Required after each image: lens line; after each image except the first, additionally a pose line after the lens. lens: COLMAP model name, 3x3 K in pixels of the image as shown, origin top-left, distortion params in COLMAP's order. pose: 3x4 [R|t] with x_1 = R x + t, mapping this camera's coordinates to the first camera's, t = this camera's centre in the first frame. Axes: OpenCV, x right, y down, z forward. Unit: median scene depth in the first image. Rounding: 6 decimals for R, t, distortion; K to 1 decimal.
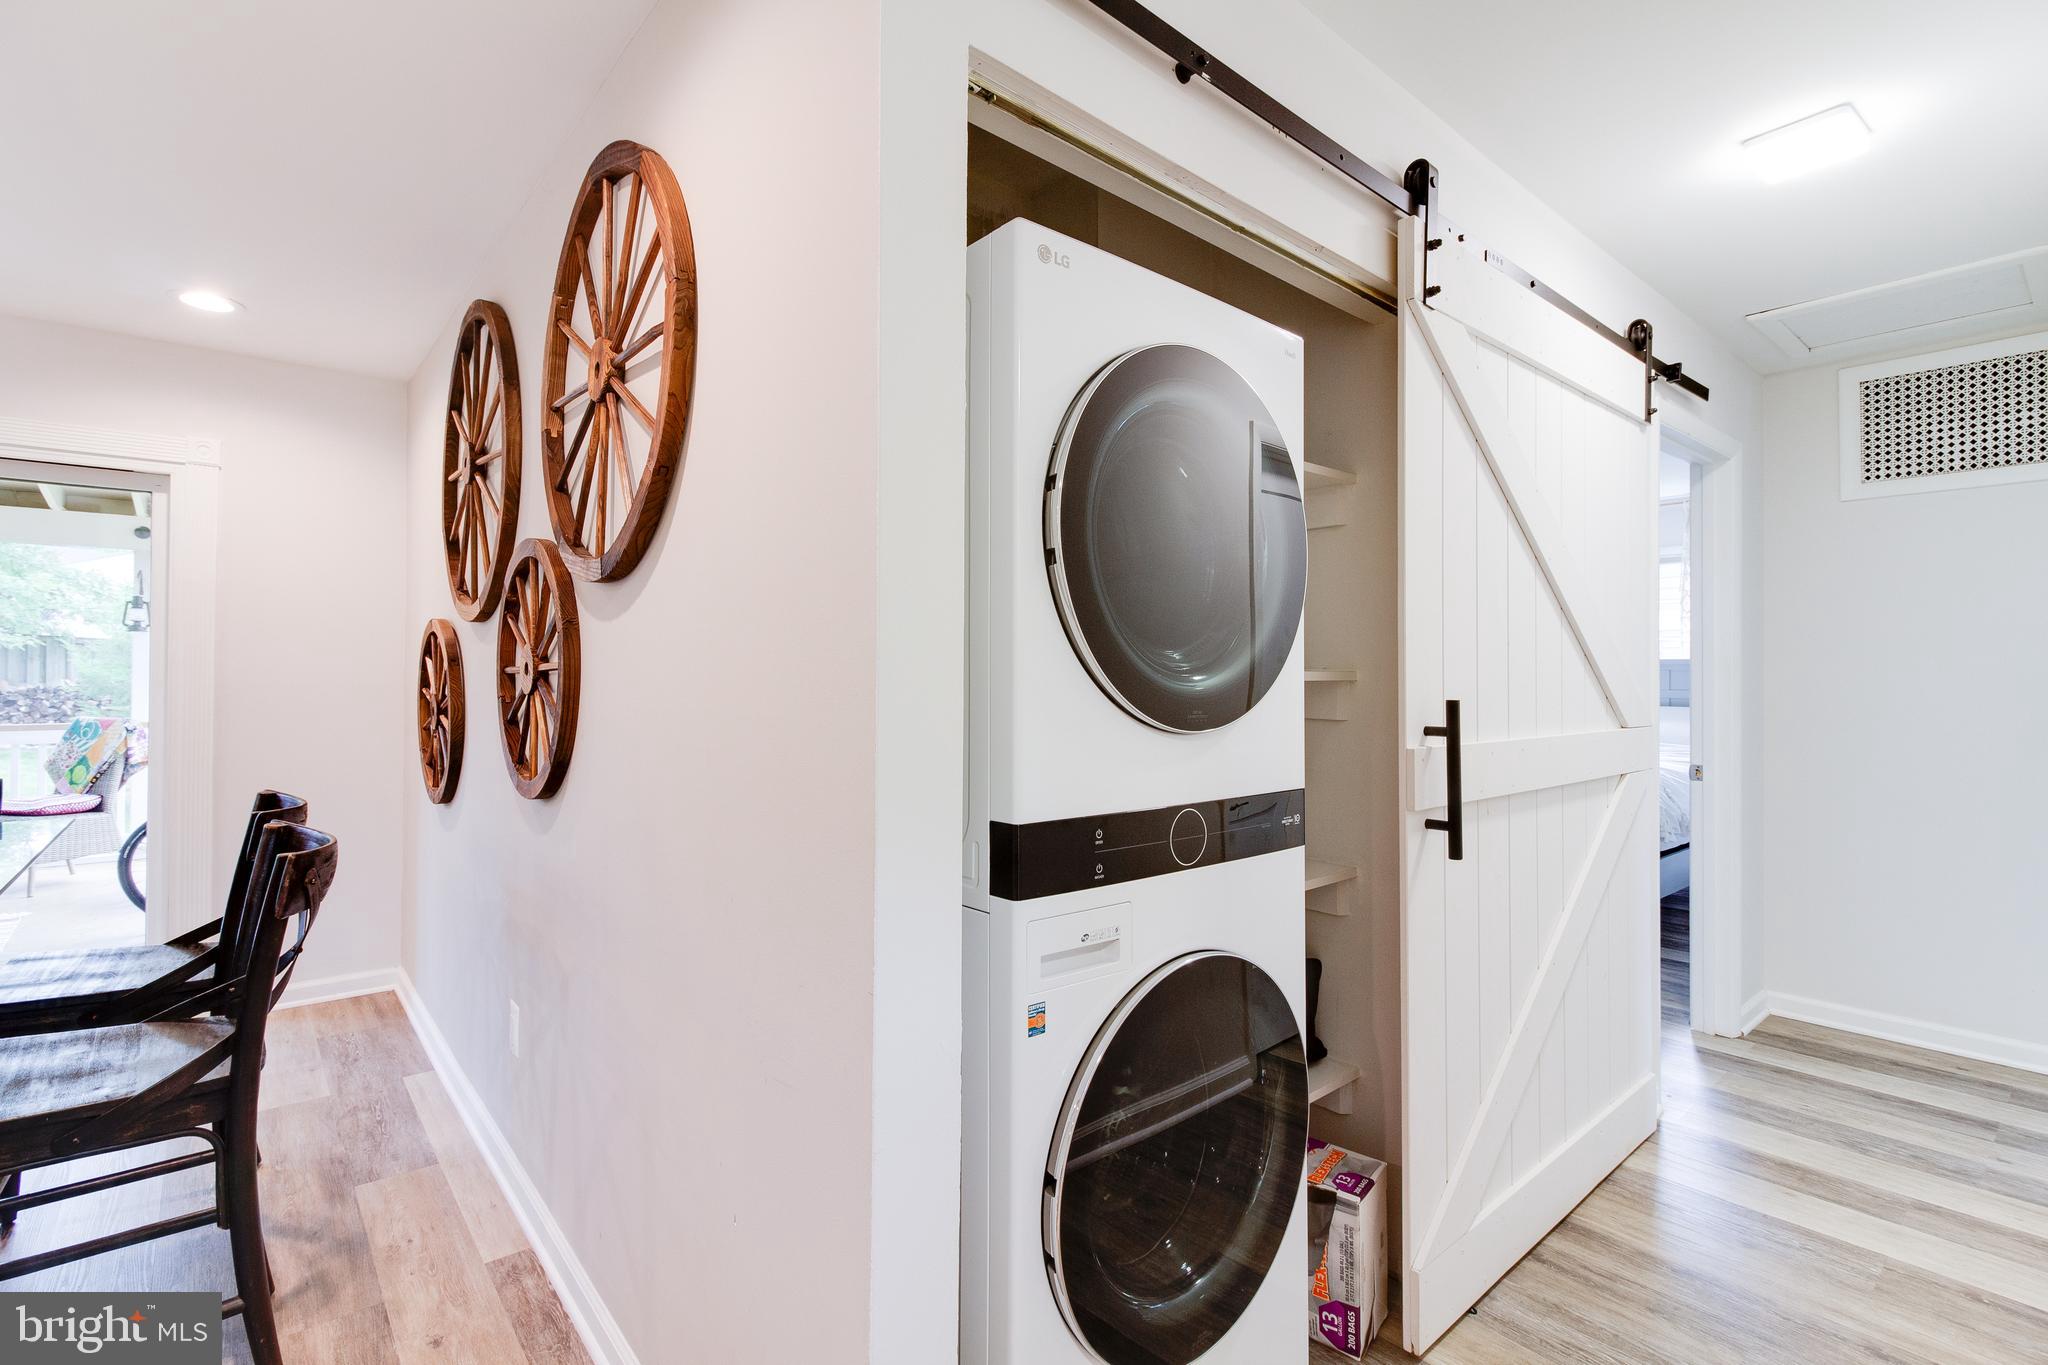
lens RADIAL K [[935.4, 0, 1023.6], [0, 935.4, 674.7], [0, 0, 1]] dist [0.019788, -0.004016]
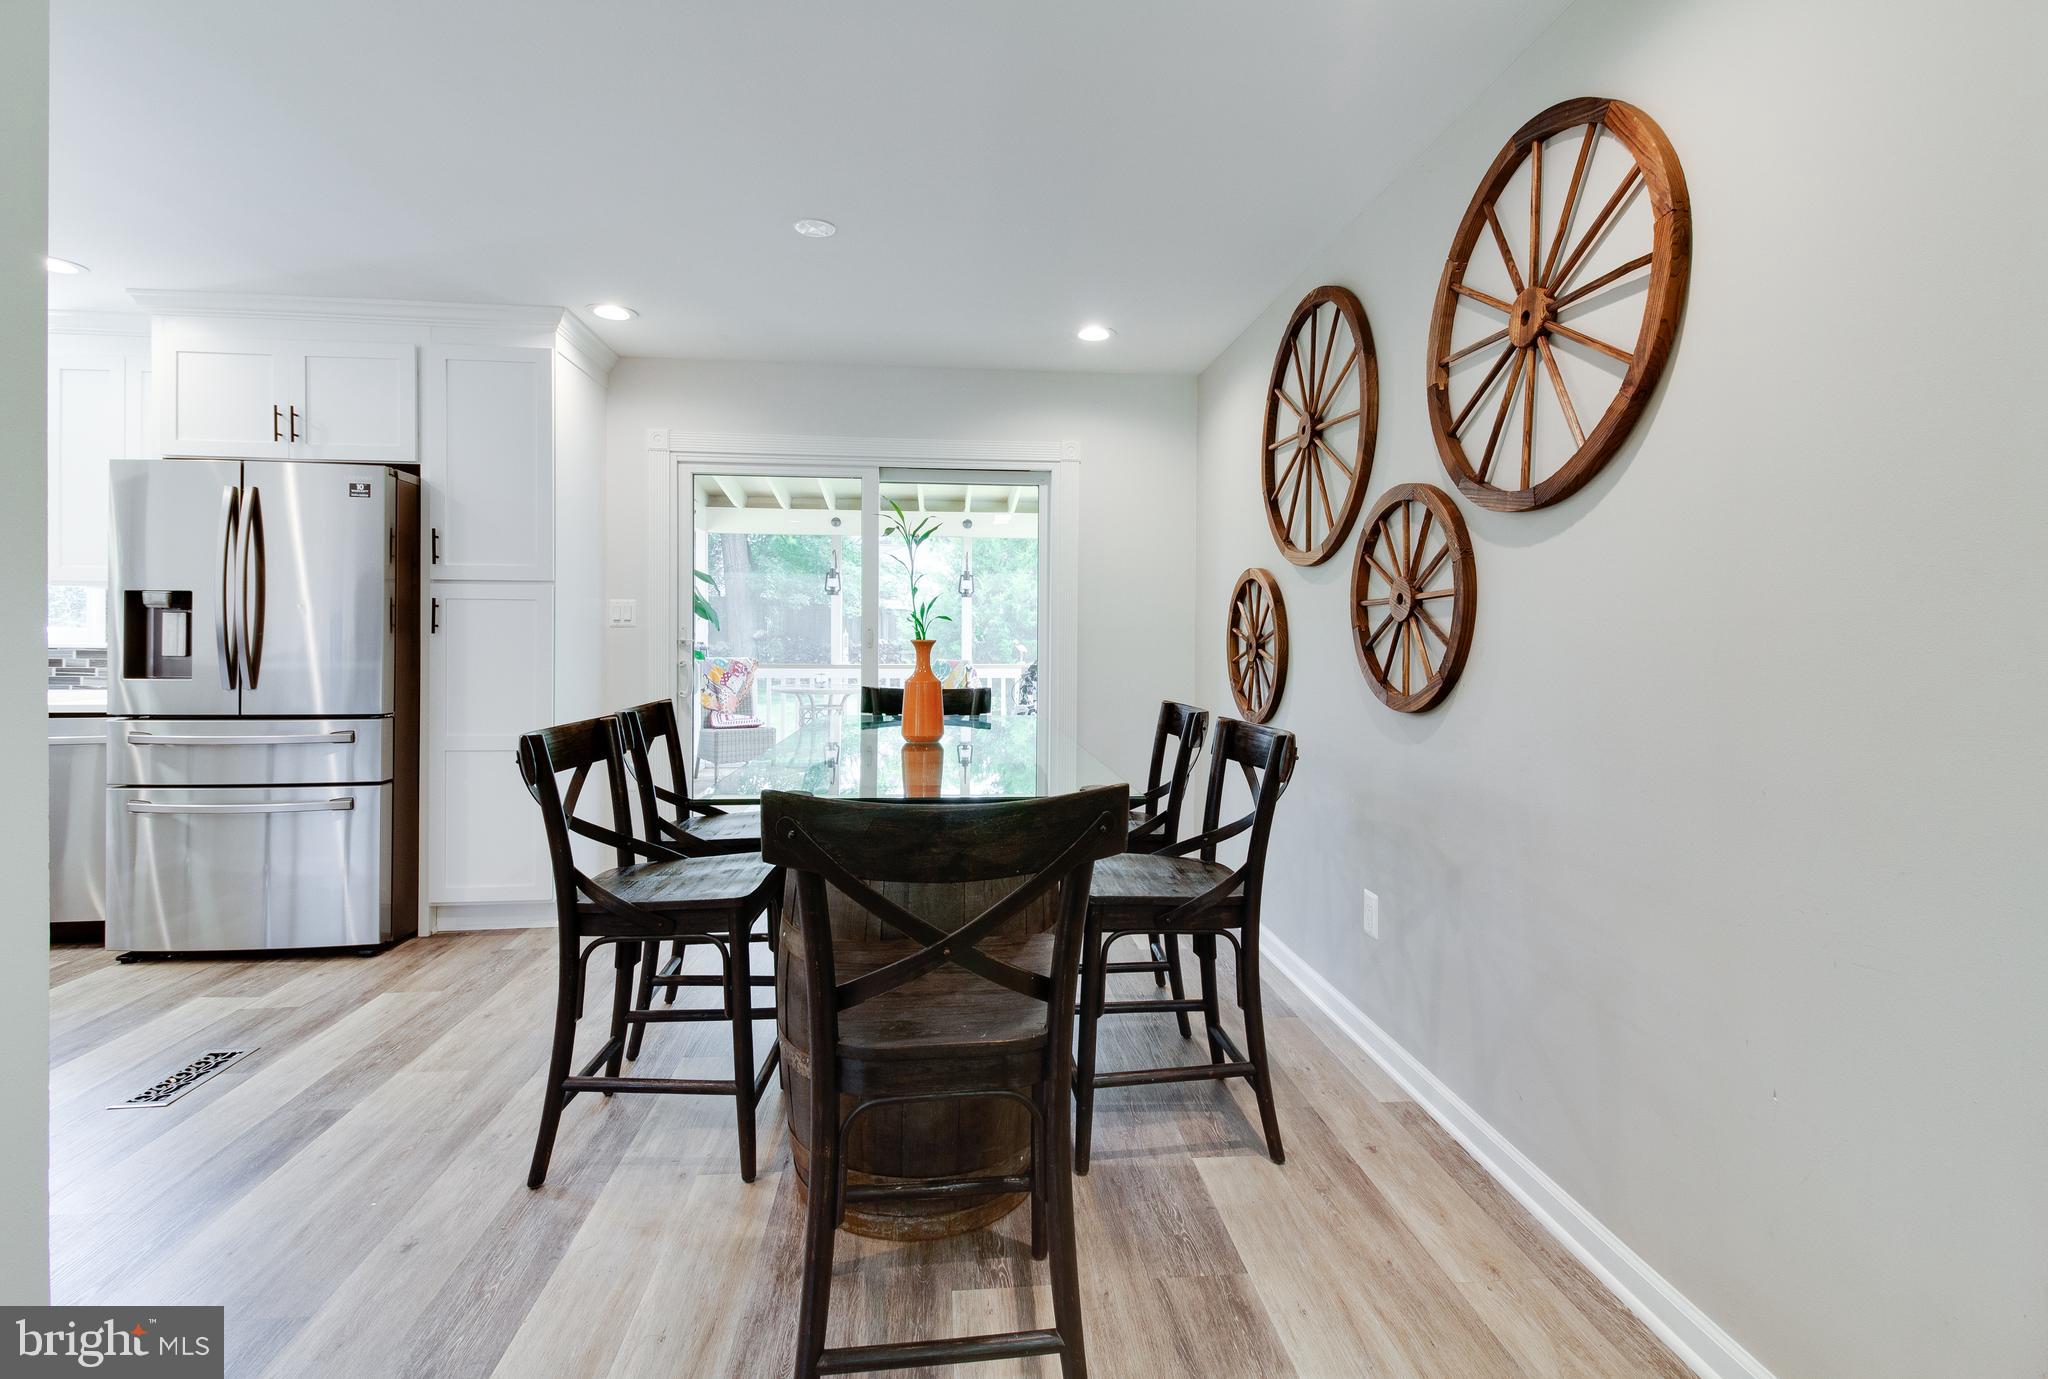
lens RADIAL K [[959.6, 0, 1046.6], [0, 959.6, 649.0], [0, 0, 1]] dist [0.017649, -0.000271]
pose [[0.830389, 0.008144, -0.557124, -0.236834], [-0.003801, 0.999953, 0.008952, 0.046764], [0.557171, -0.005316, 0.830381, -0.212749]]
